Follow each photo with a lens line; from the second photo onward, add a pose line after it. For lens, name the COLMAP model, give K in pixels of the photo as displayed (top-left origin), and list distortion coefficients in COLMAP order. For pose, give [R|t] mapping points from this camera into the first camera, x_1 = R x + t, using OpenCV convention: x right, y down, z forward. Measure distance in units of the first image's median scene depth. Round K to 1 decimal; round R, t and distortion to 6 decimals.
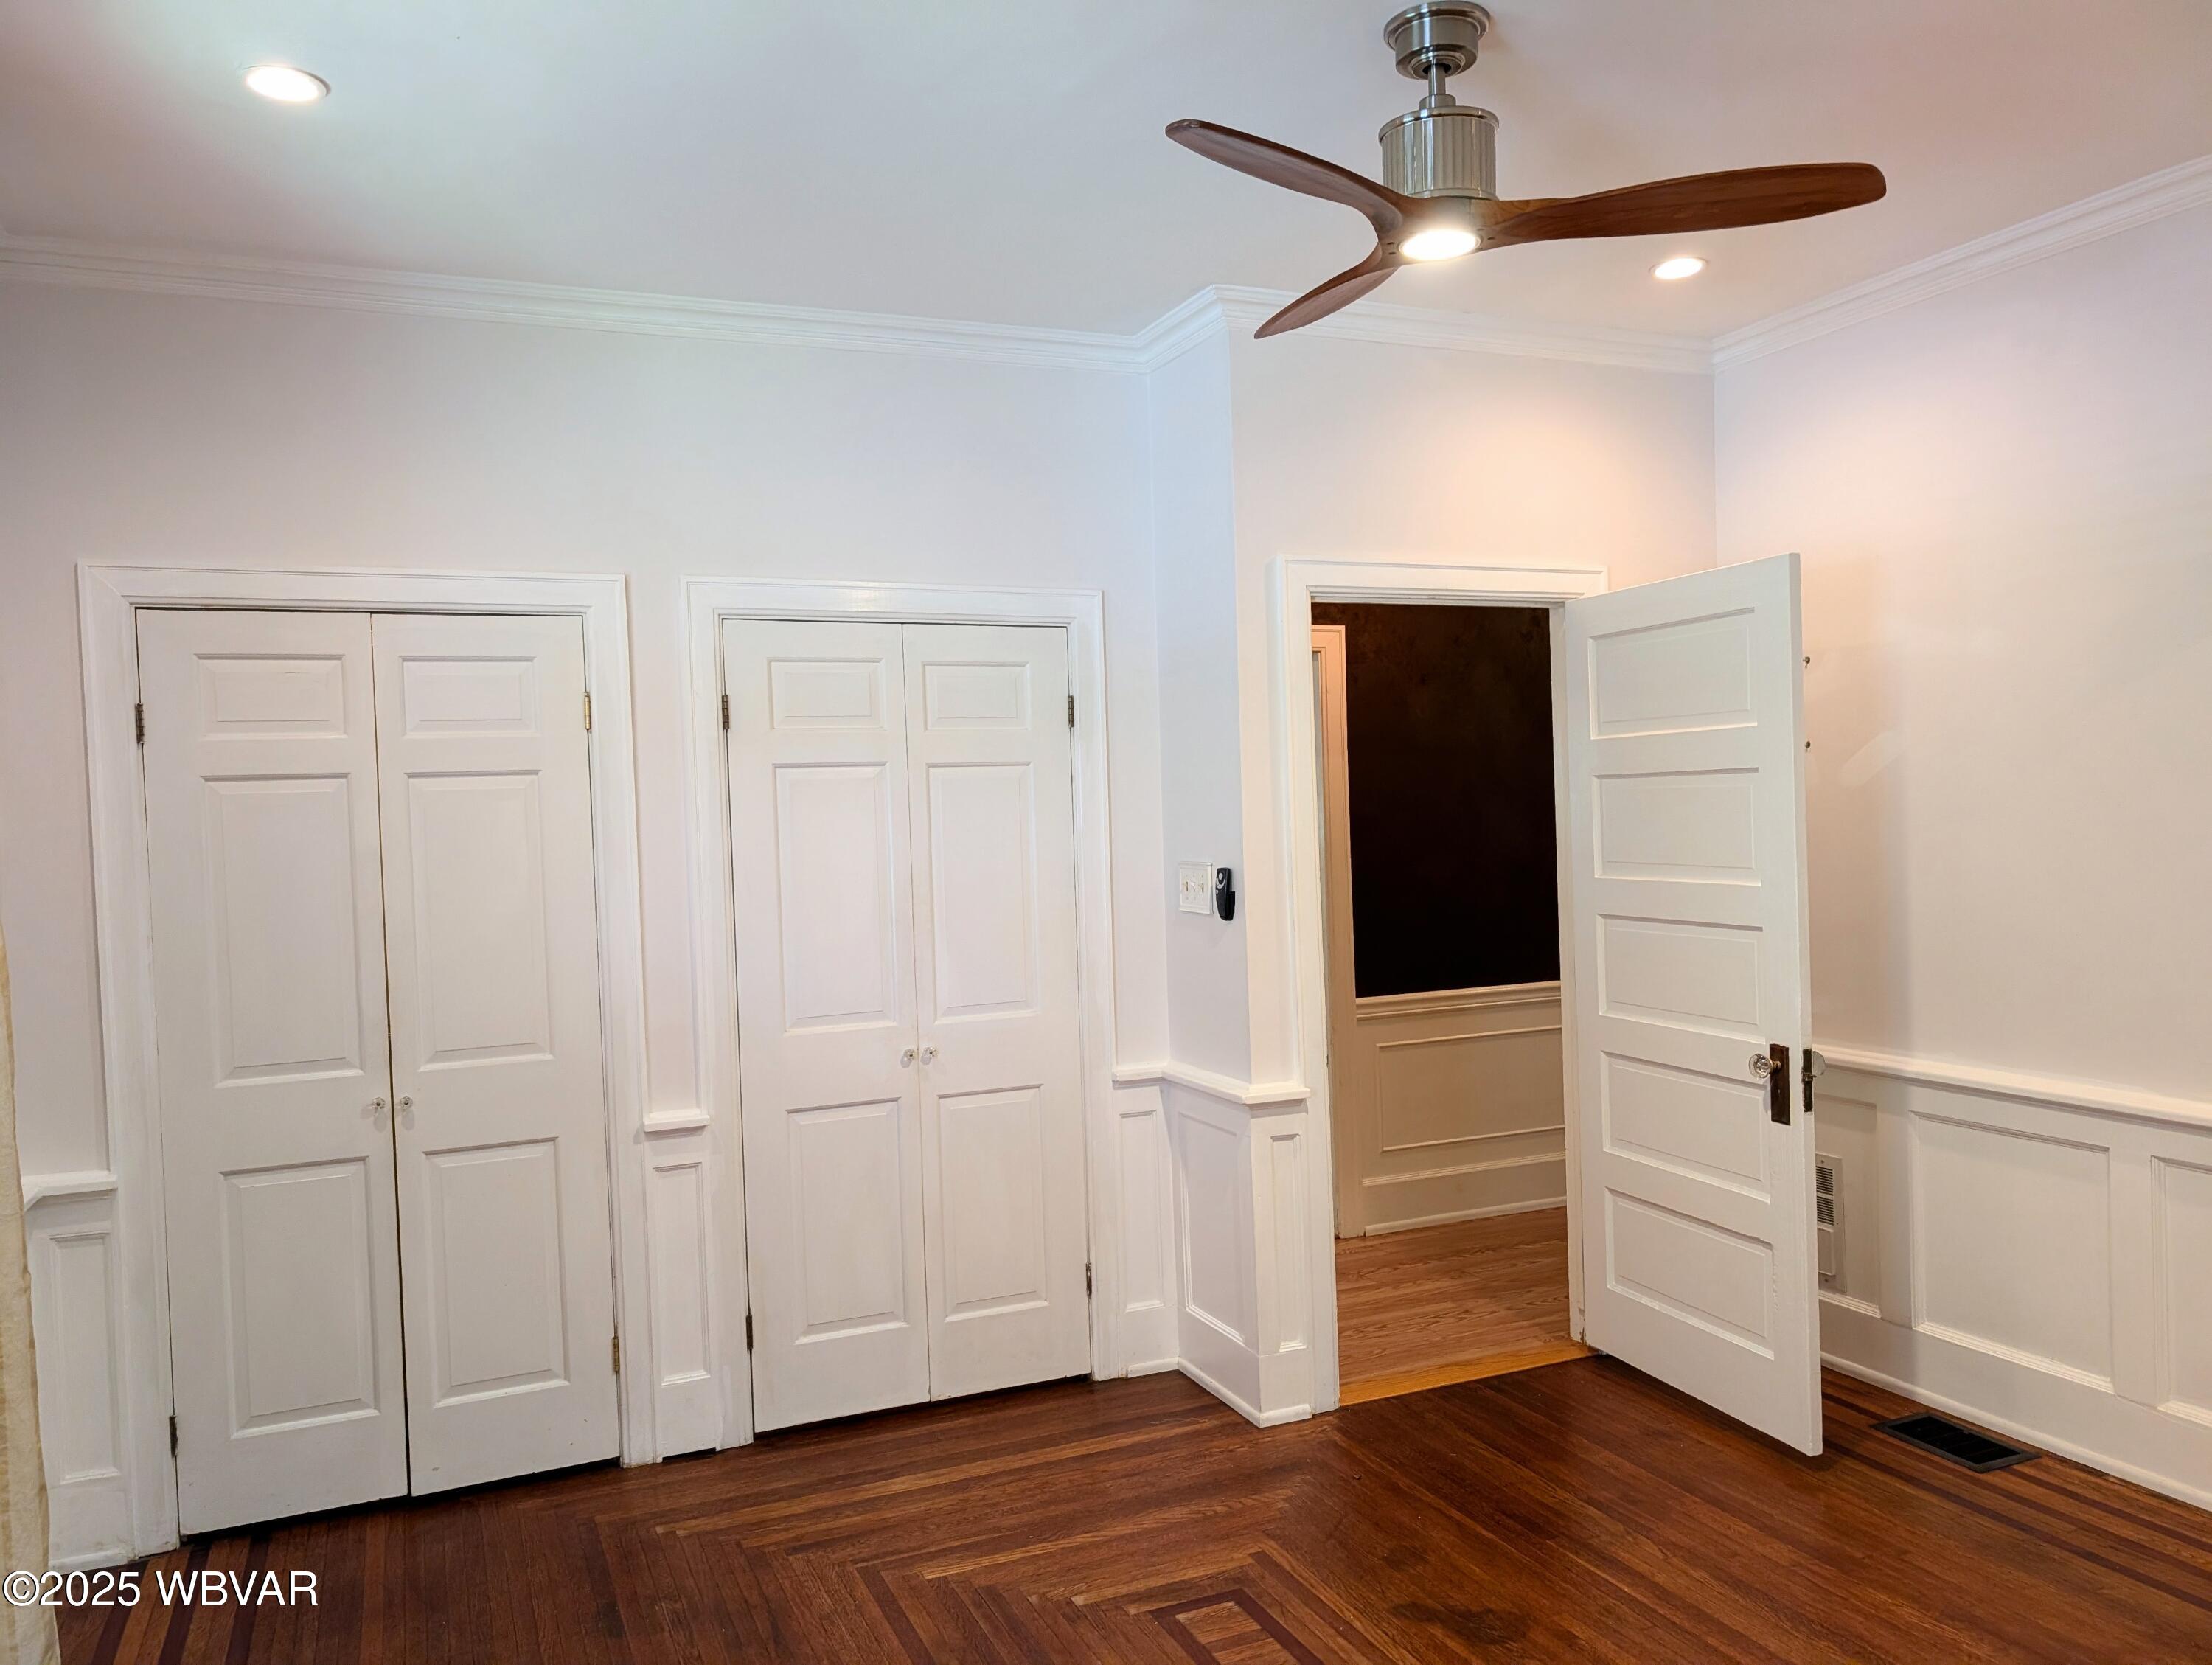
lens RADIAL K [[1580.3, 0, 1106.0], [0, 1580.3, 832.5], [0, 0, 1]] dist [0.027578, -0.060162]
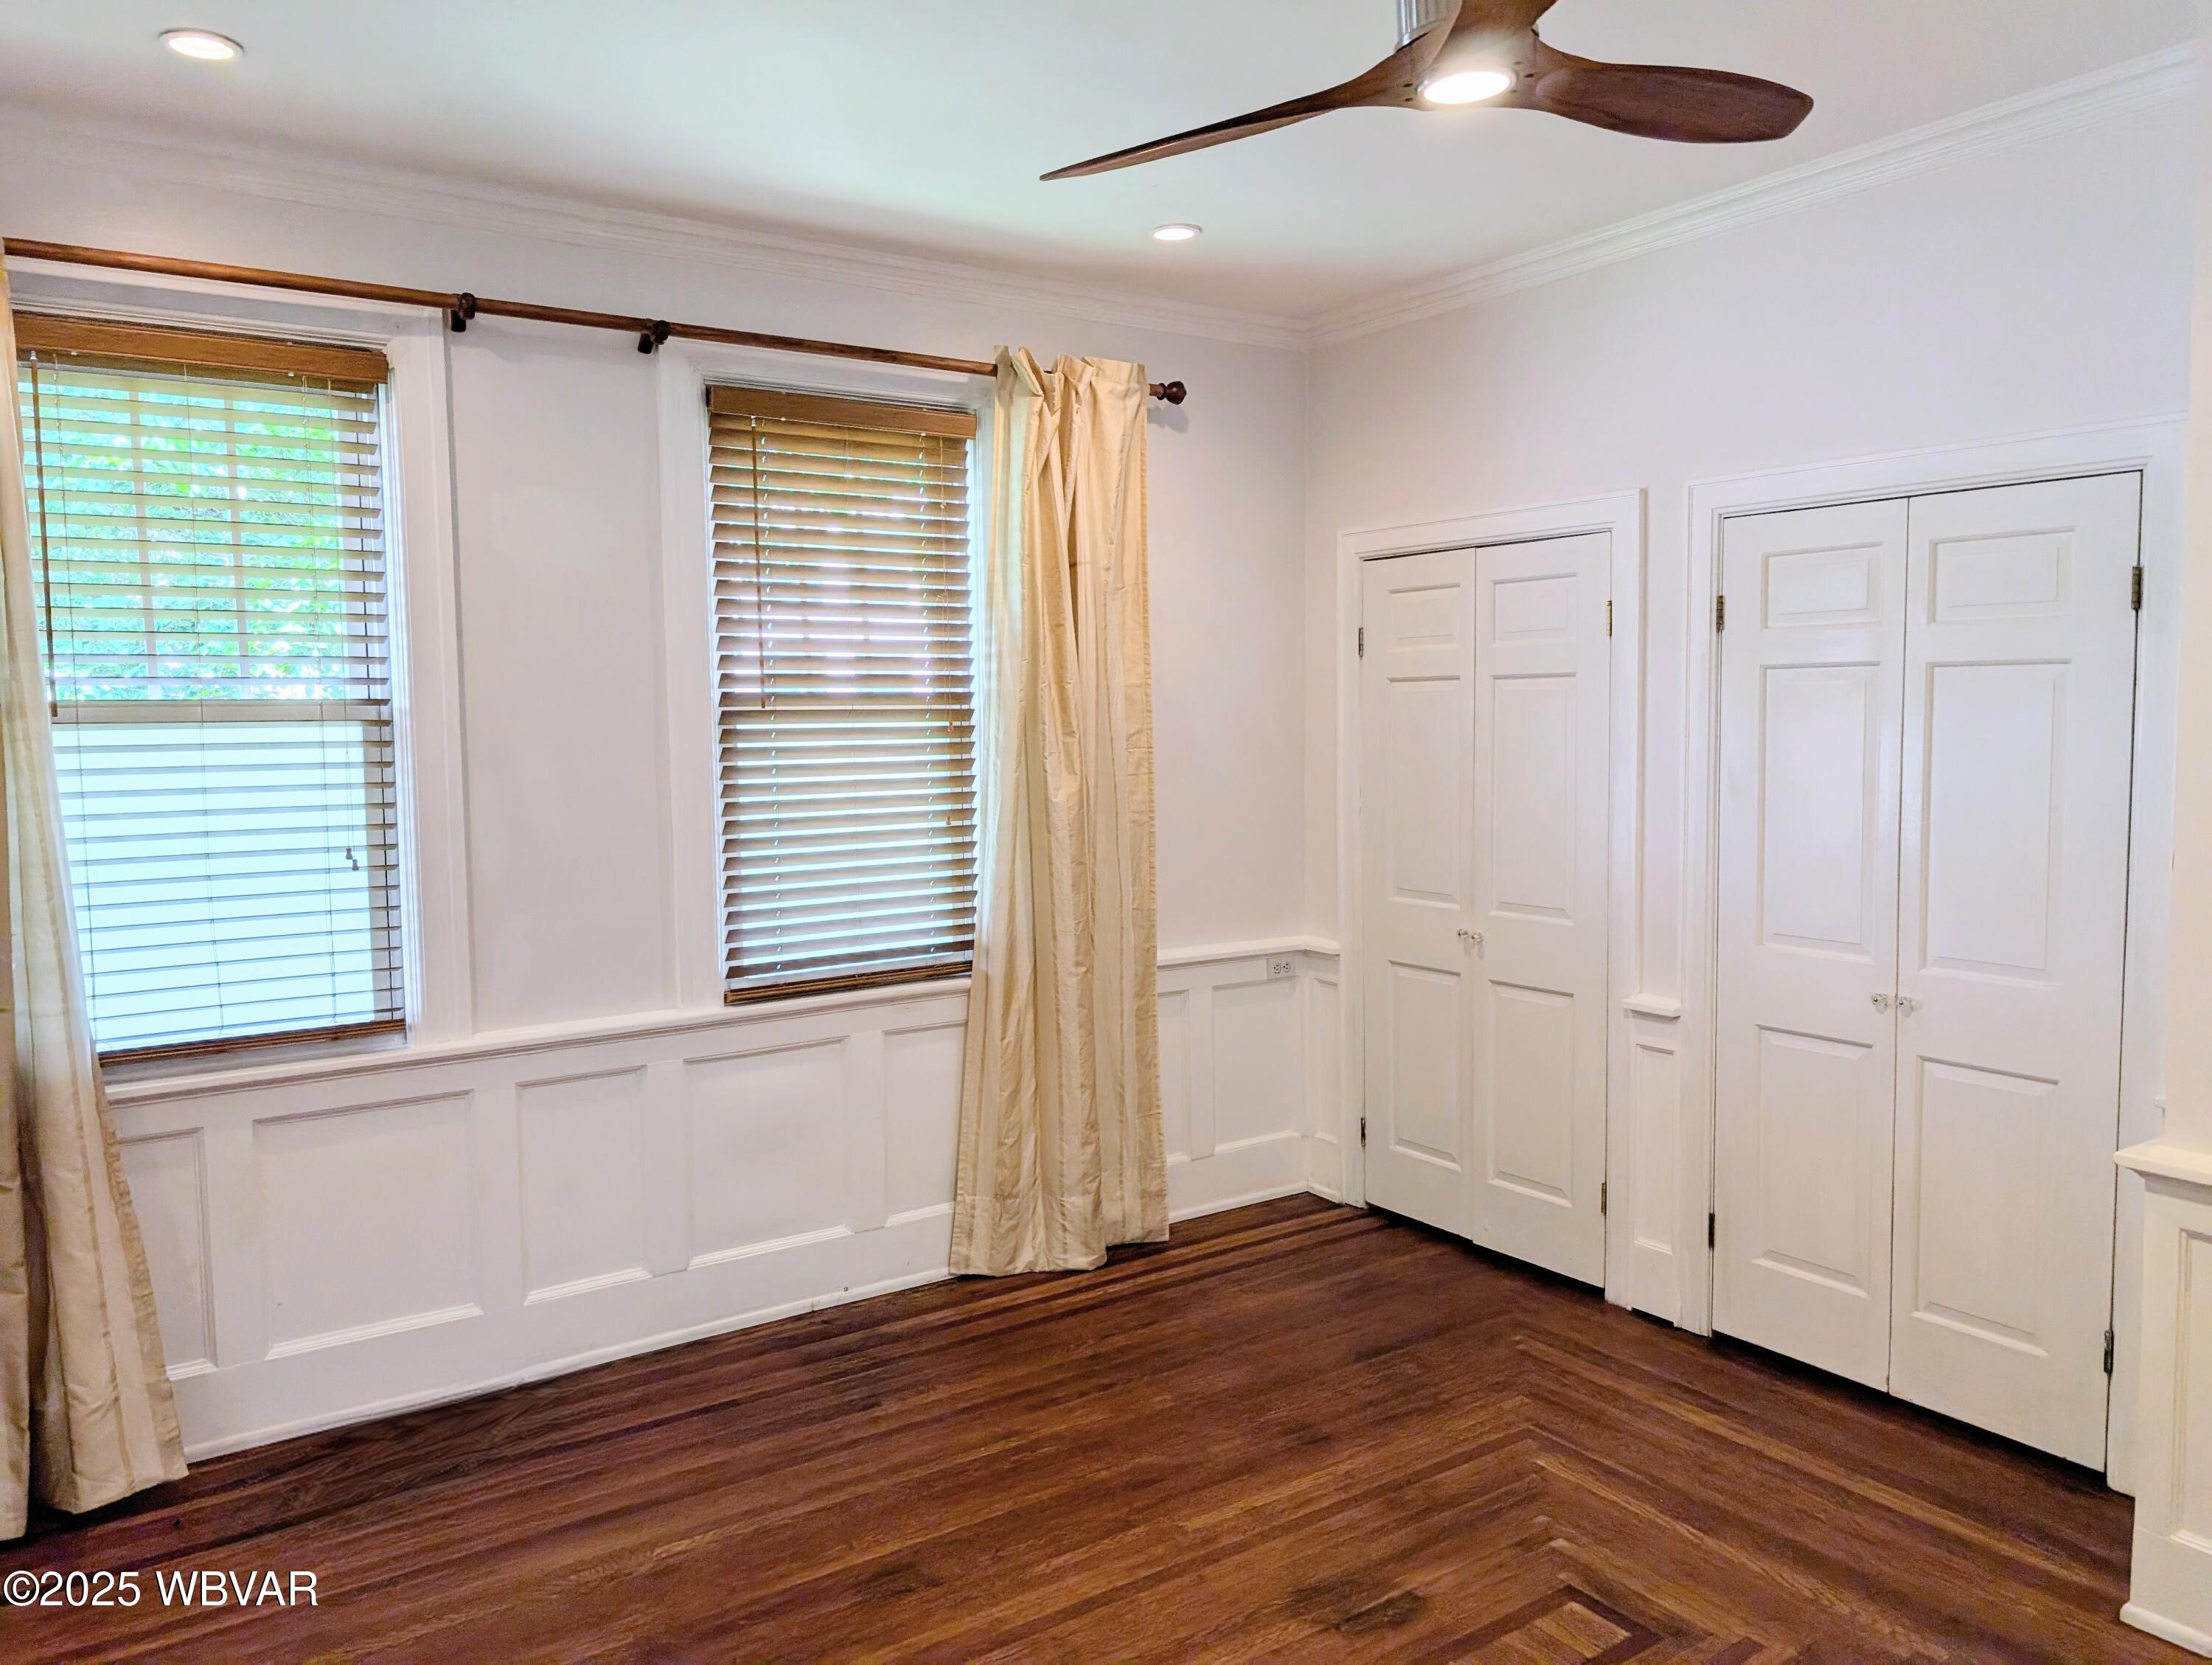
lens RADIAL K [[1580.3, 0, 1106.0], [0, 1580.3, 832.5], [0, 0, 1]] dist [0.027578, -0.060162]
pose [[0.182629, 0.107894, -0.977244, 0.688066], [-0.012981, 0.994138, 0.107334, -0.042229], [0.983096, -0.006917, 0.182959, 0.451993]]
